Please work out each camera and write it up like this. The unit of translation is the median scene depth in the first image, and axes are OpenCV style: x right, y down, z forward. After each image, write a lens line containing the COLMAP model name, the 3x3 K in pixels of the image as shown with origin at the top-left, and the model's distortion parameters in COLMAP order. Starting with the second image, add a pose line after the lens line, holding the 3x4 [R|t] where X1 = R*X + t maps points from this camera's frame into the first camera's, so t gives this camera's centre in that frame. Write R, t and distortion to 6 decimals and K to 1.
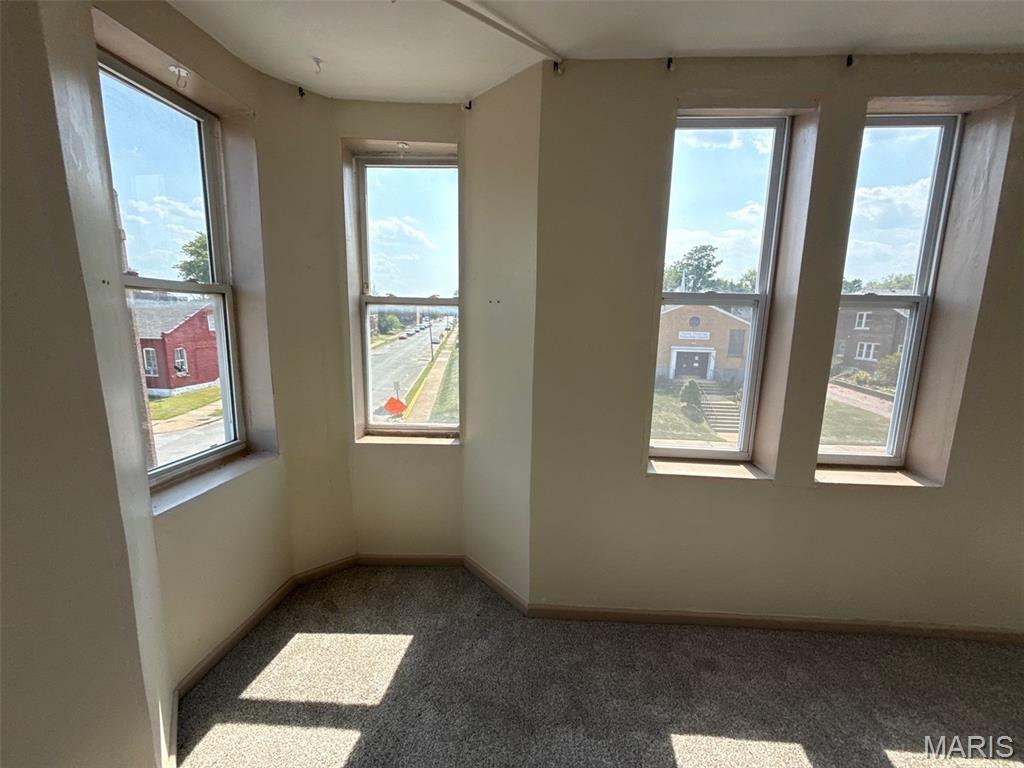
lens RADIAL K [[411.3, 0, 514.3], [0, 411.3, 382.2], [0, 0, 1]] dist [0.001436, 0.000164]
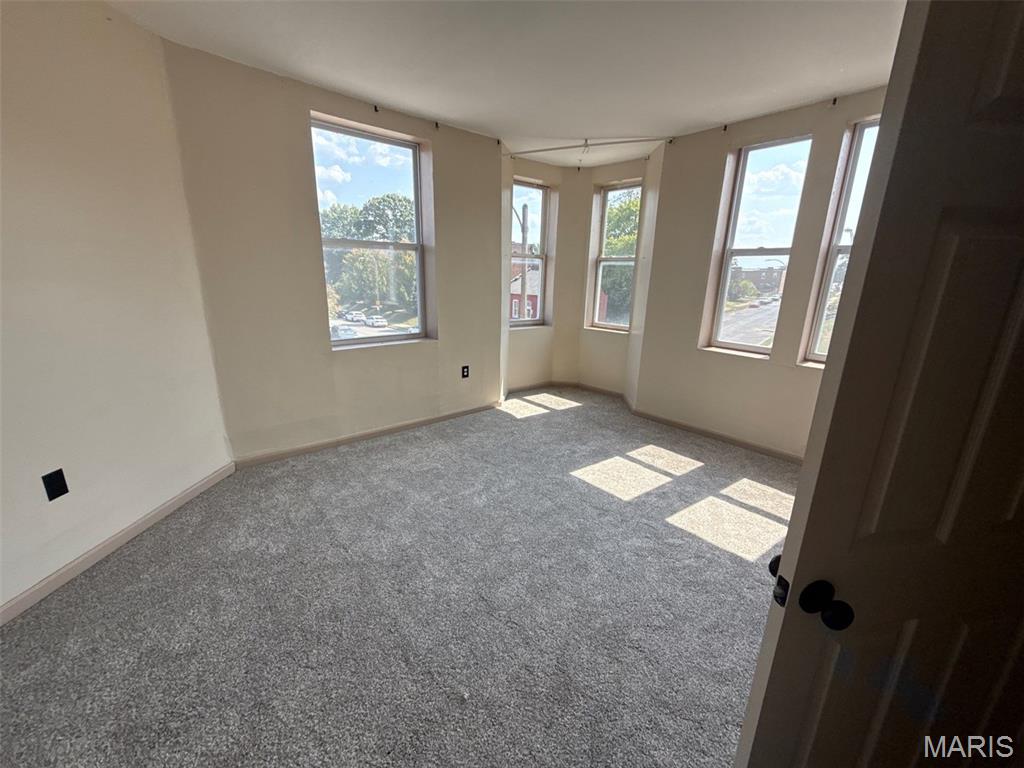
lens RADIAL K [[411.3, 0, 514.3], [0, 411.3, 382.2], [0, 0, 1]] dist [0.001436, 0.000164]
pose [[0.697504, 0.180570, -0.693457, 1.045880], [-0.124494, 0.983550, 0.130887, 0.222571], [0.705683, -0.004963, 0.708510, -0.901070]]
